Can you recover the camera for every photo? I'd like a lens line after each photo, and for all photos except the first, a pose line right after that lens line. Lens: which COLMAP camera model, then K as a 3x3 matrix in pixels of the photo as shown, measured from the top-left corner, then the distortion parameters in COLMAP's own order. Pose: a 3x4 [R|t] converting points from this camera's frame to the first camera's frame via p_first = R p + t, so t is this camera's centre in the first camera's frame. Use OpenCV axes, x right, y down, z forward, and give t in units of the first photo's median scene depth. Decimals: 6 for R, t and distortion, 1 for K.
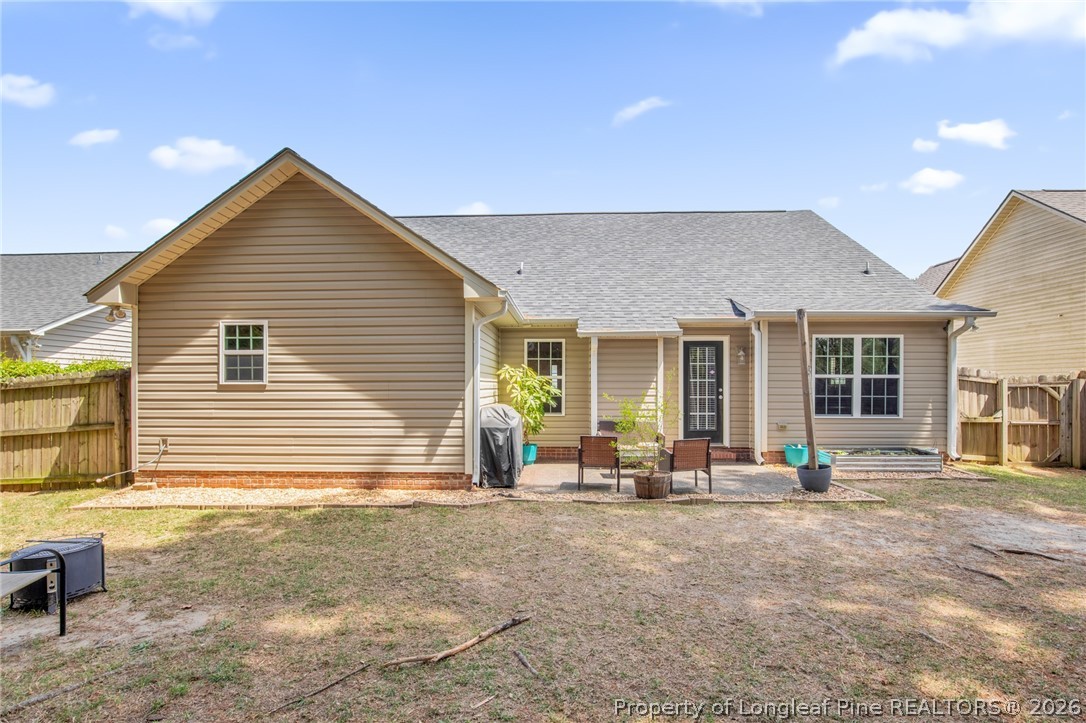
lens RADIAL K [[508.2, 0, 562.9], [0, 508.2, 392.5], [0, 0, 1]] dist [-0.013128, 0.000226]
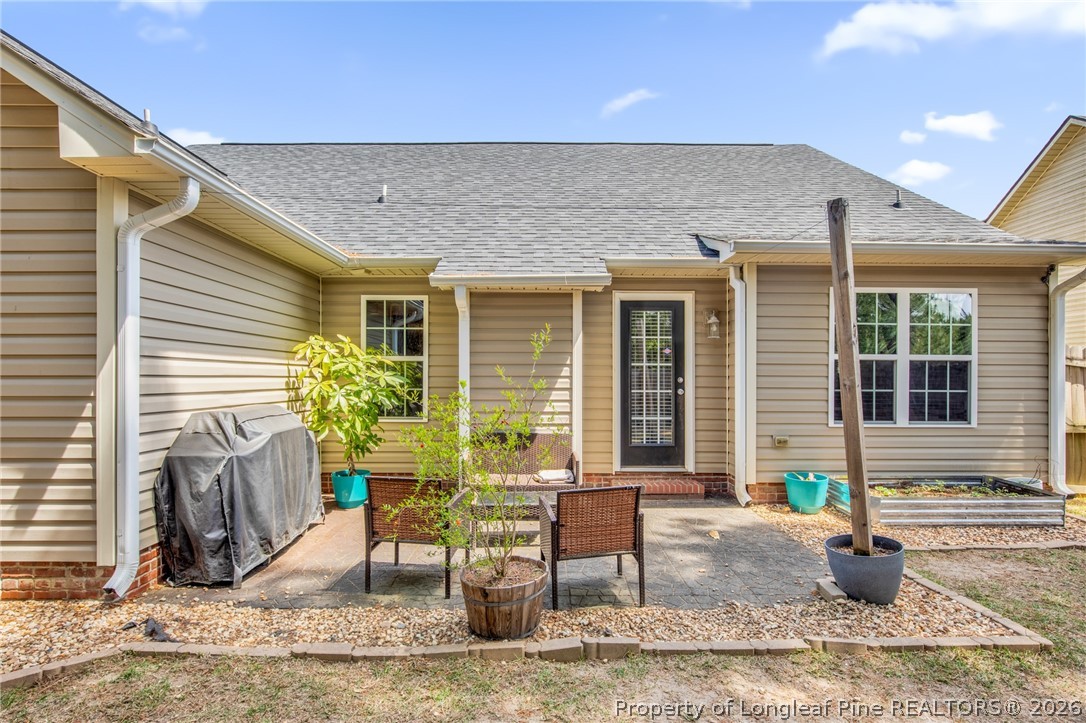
lens RADIAL K [[530.3, 0, 561.0], [0, 530.3, 380.5], [0, 0, 1]] dist [-0.002783, -0.001326]
pose [[0.998870, 0.001838, 0.047494, 0.151623], [-0.001452, 0.999966, -0.008162, 0.001197], [-0.047507, 0.008084, 0.998838, 0.407009]]
